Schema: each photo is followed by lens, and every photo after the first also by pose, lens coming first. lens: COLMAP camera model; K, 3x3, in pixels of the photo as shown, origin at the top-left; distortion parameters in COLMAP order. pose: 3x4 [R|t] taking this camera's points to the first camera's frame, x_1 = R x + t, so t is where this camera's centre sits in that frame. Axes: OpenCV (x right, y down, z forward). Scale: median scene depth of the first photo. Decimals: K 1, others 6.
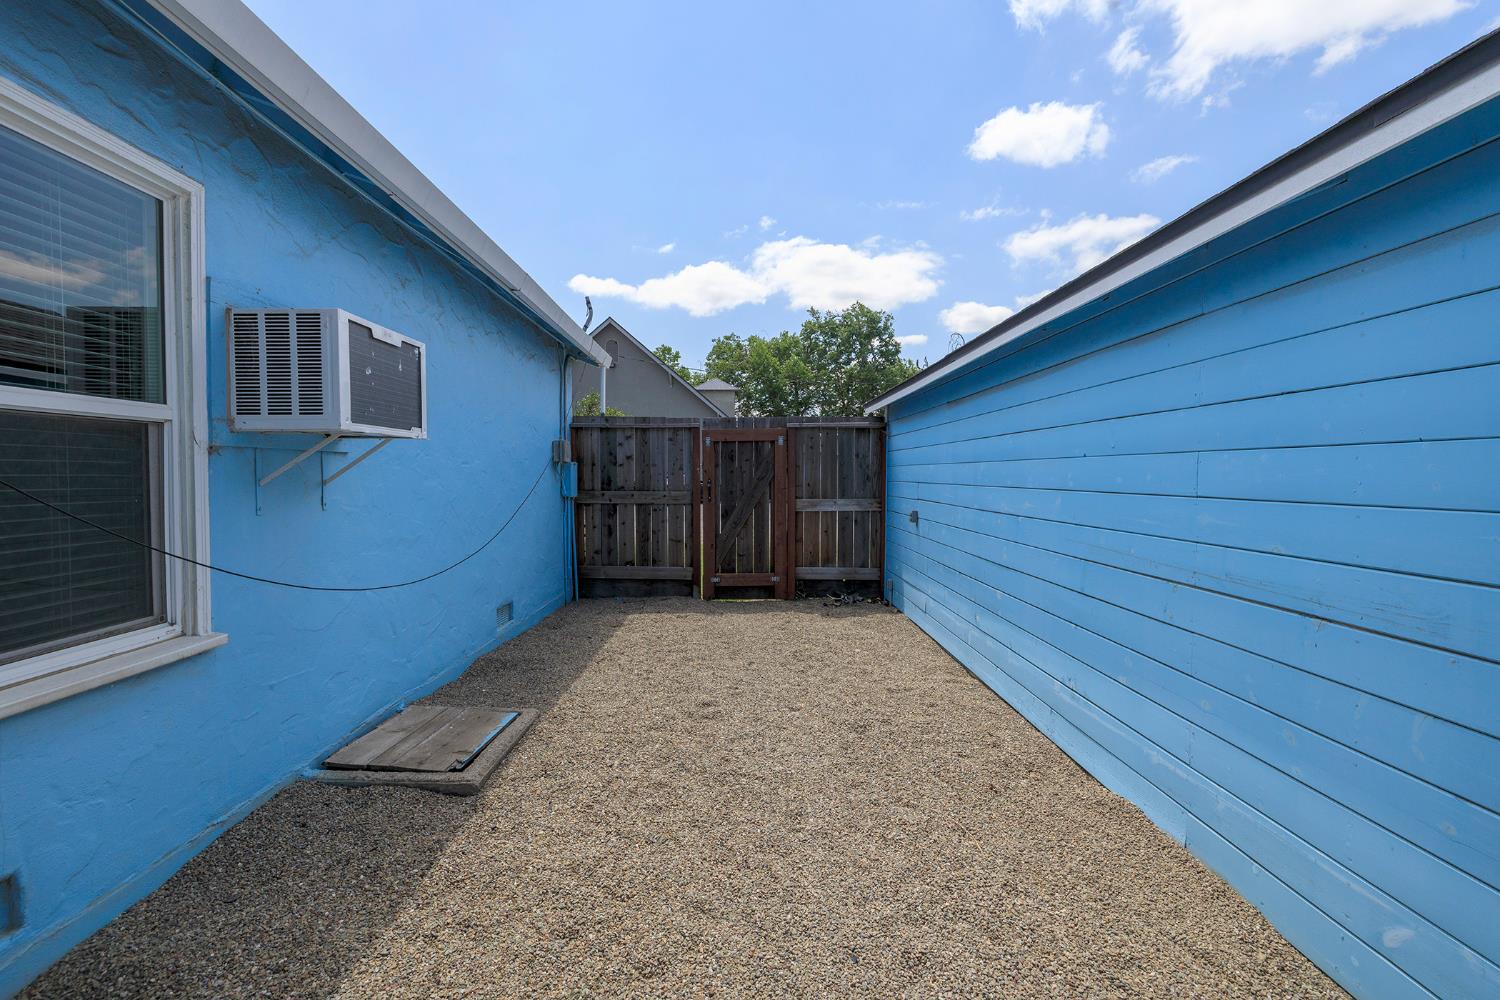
lens RADIAL K [[627.1, 0, 742.0], [0, 627.1, 497.1], [0, 0, 1]] dist [-0.000404, -0.000296]
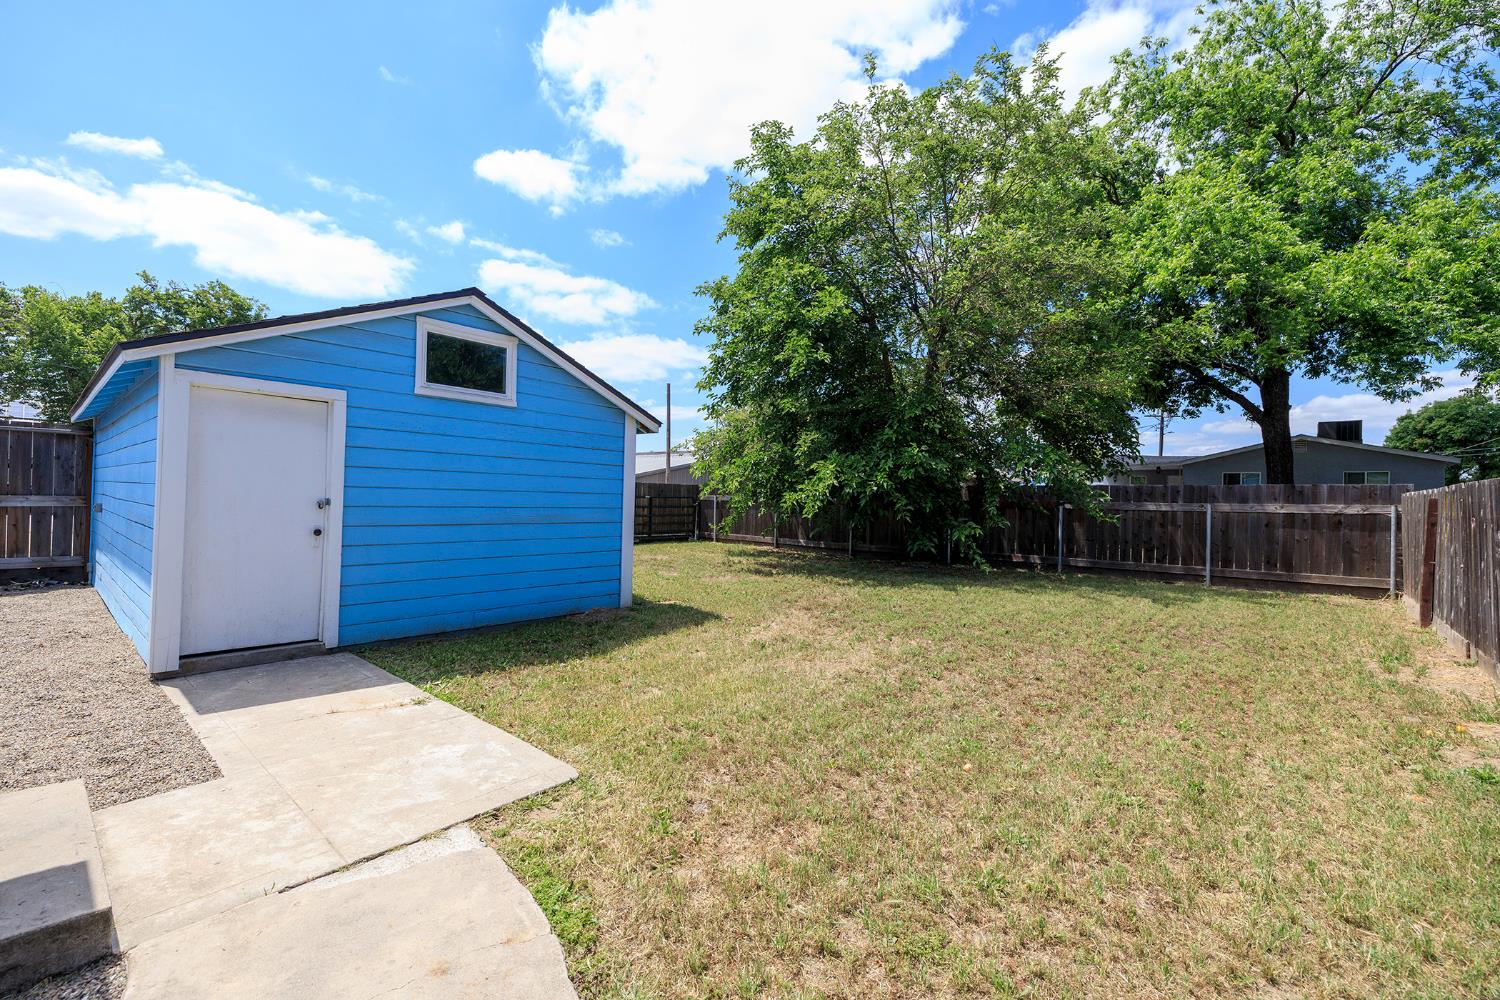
lens RADIAL K [[627.1, 0, 742.0], [0, 627.1, 497.1], [0, 0, 1]] dist [-0.000404, -0.000296]
pose [[0.661723, 0.020087, 0.749480, 0.153235], [-0.002114, 0.999687, -0.024926, 0.030919], [-0.749746, 0.014910, 0.661558, -0.685236]]
